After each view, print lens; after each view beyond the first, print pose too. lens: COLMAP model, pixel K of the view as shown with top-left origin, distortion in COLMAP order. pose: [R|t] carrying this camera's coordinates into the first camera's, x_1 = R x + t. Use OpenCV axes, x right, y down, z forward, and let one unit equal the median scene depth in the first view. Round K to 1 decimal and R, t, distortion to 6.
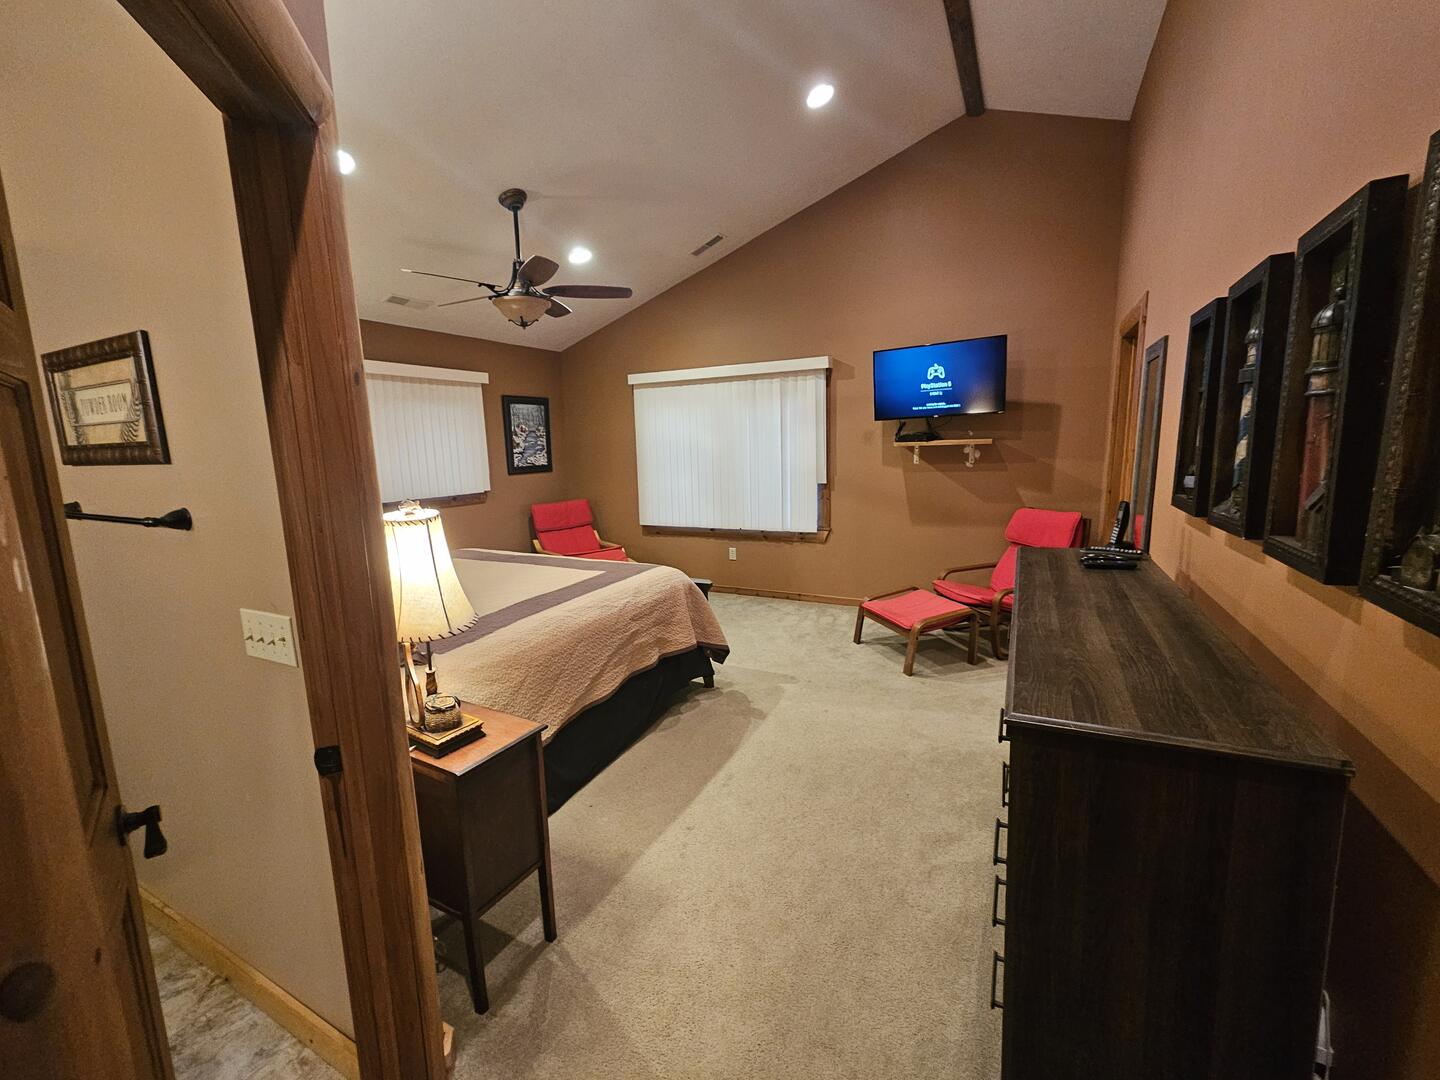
lens RADIAL K [[587.4, 0, 720.0], [0, 587.4, 540.0], [0, 0, 1]] dist [-0.014513, -0.000108]
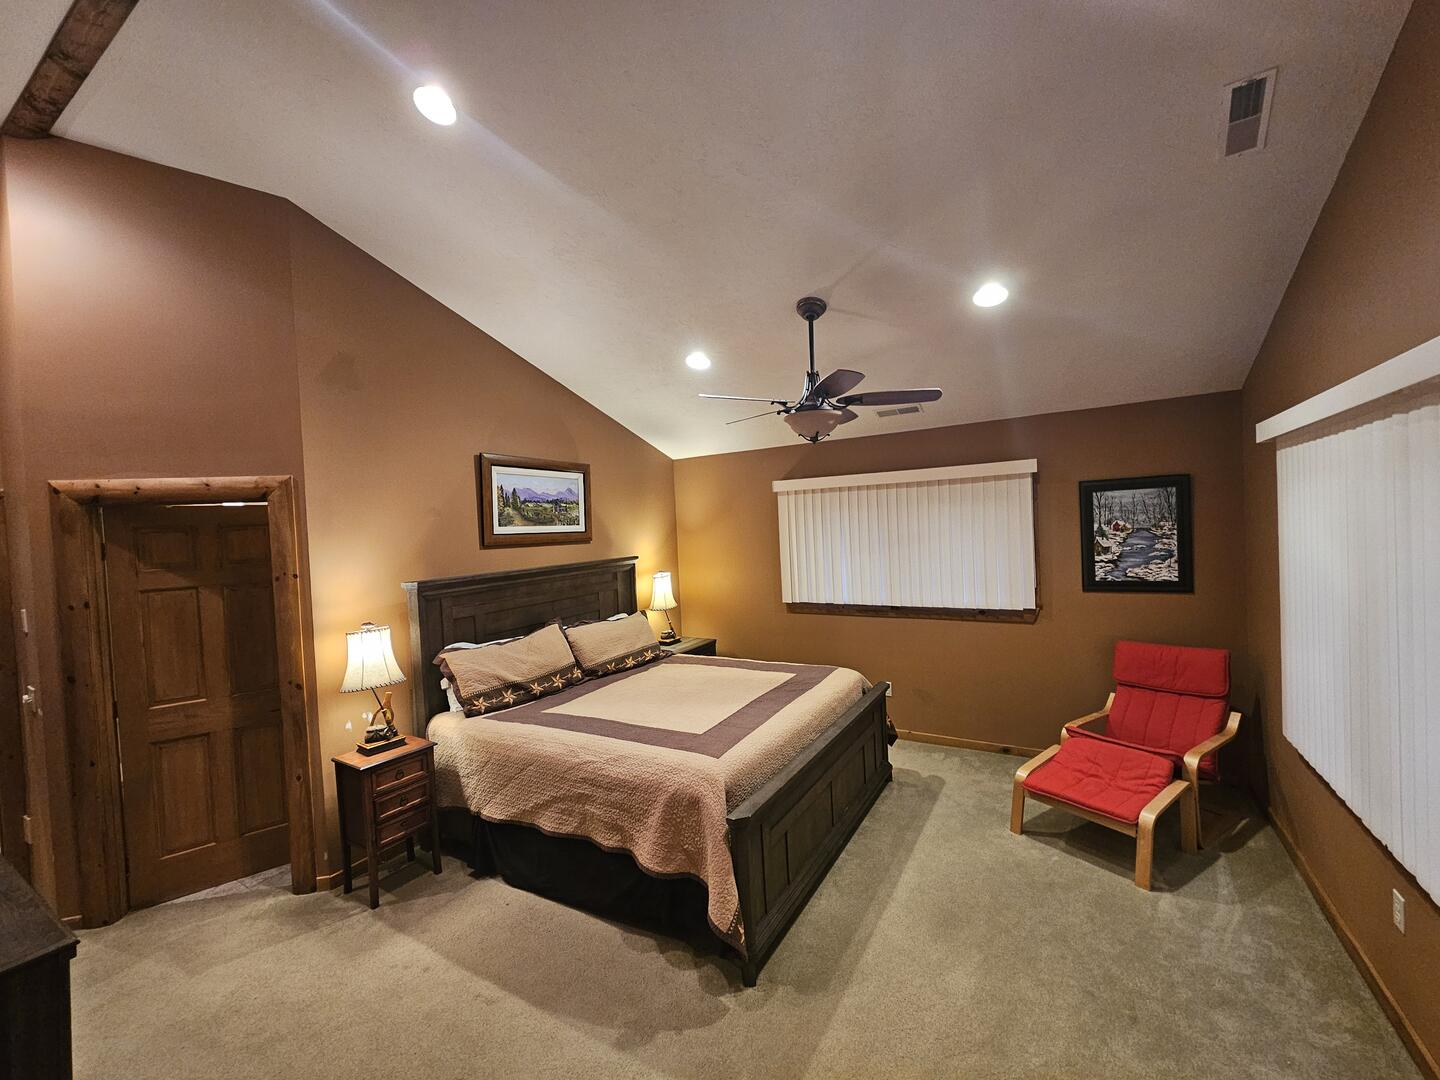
lens RADIAL K [[587.4, 0, 720.0], [0, 587.4, 540.0], [0, 0, 1]] dist [-0.014513, -0.000108]
pose [[-0.067389, 0.050915, -0.996427, 0.394106], [-0.118739, 0.991190, 0.058678, -0.172110], [0.990636, 0.122269, -0.060750, 0.637469]]
